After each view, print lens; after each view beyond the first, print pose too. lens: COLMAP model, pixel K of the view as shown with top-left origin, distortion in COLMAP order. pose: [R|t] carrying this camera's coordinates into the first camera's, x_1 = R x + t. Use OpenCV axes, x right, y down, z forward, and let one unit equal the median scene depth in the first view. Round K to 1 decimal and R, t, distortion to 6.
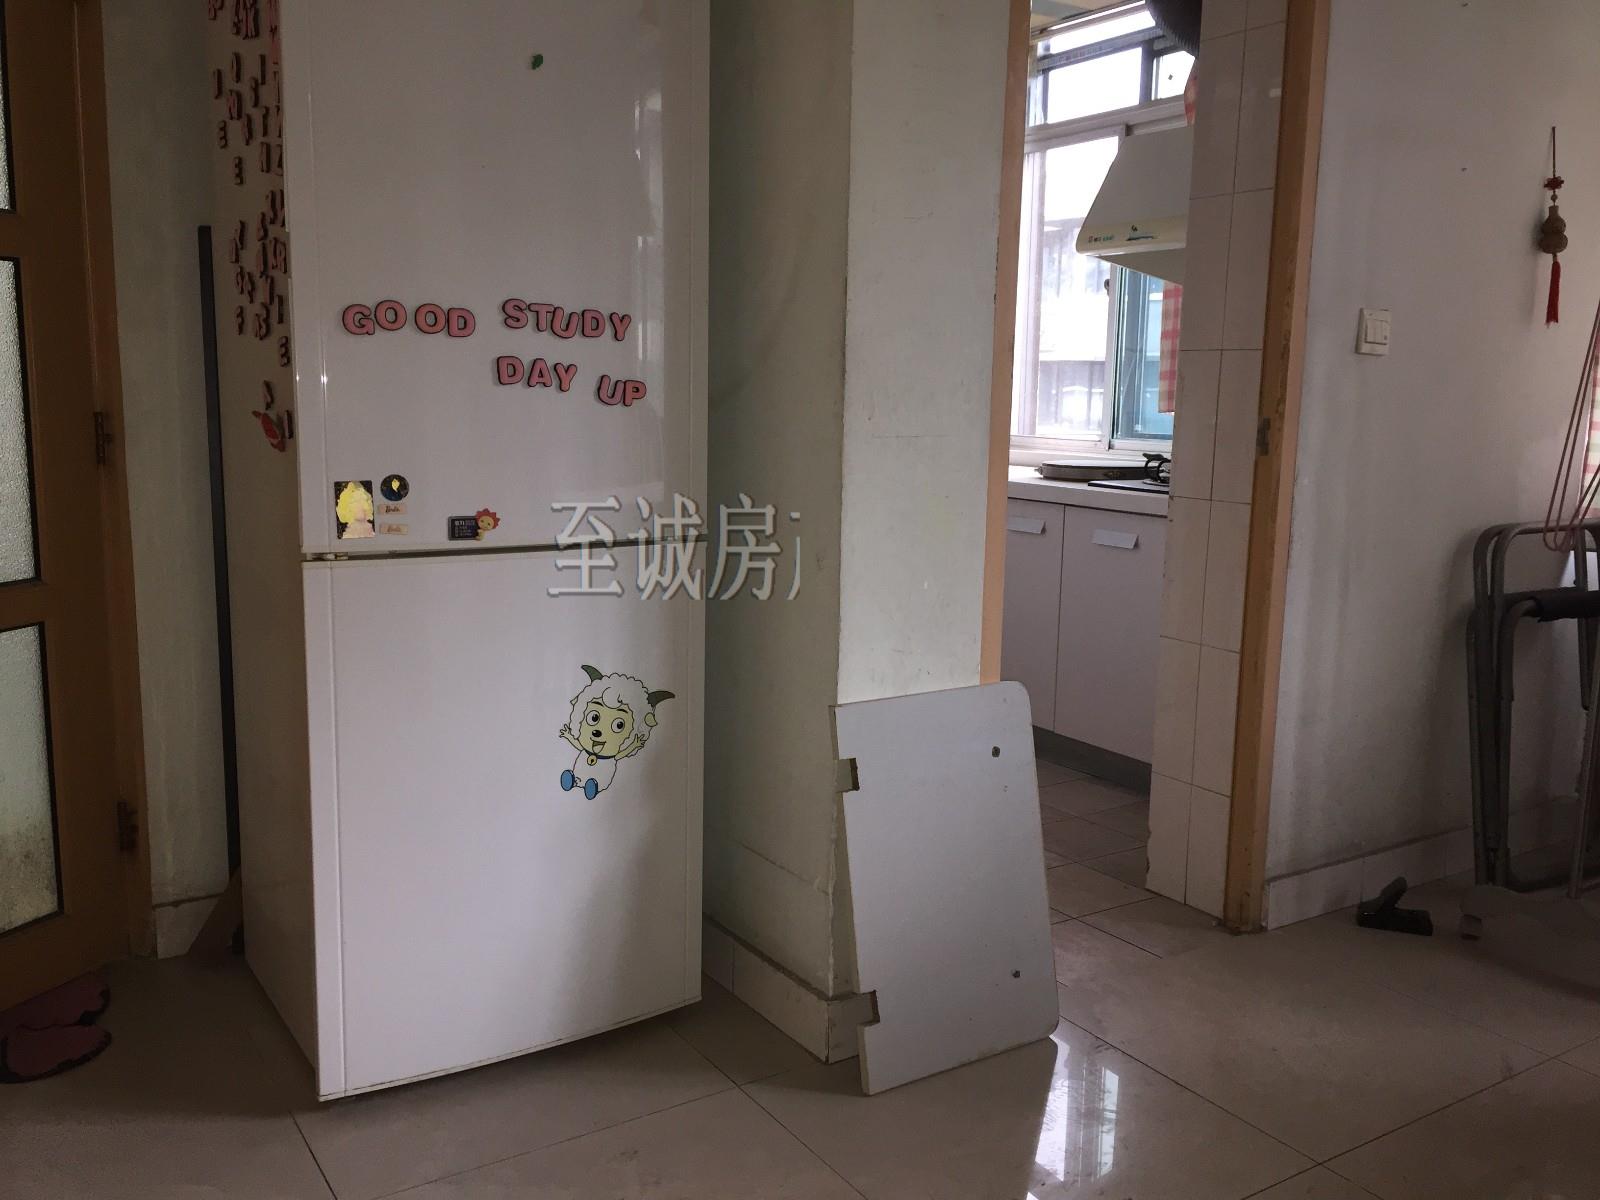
lens RADIAL K [[1387.5, 0, 796.4], [0, 1387.5, 605.0], [0, 0, 1]] dist [0.099806, -0.159789]
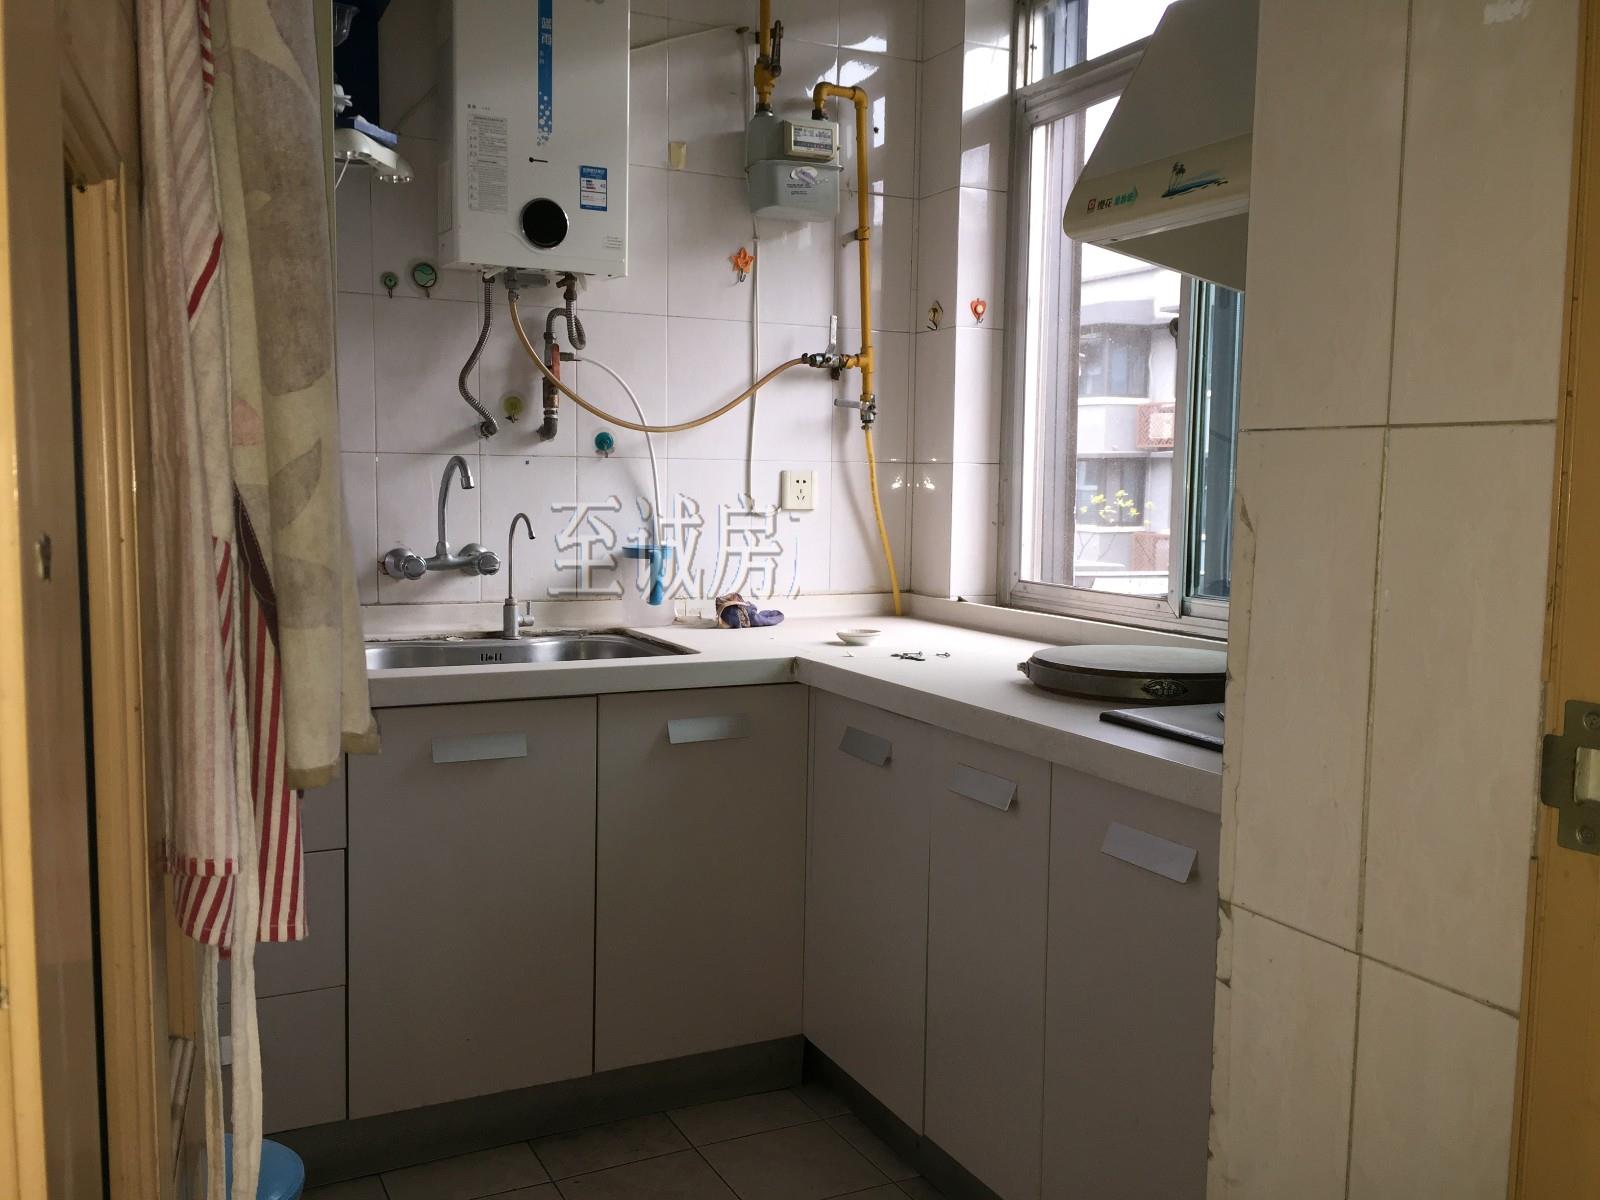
lens RADIAL K [[1387.5, 0, 796.4], [0, 1387.5, 605.0], [0, 0, 1]] dist [0.099806, -0.159789]
pose [[0.993407, 0.003277, -0.114591, 0.139404], [-0.010831, 0.997803, -0.065355, -0.080066], [0.114125, 0.066166, 0.991261, 0.446880]]
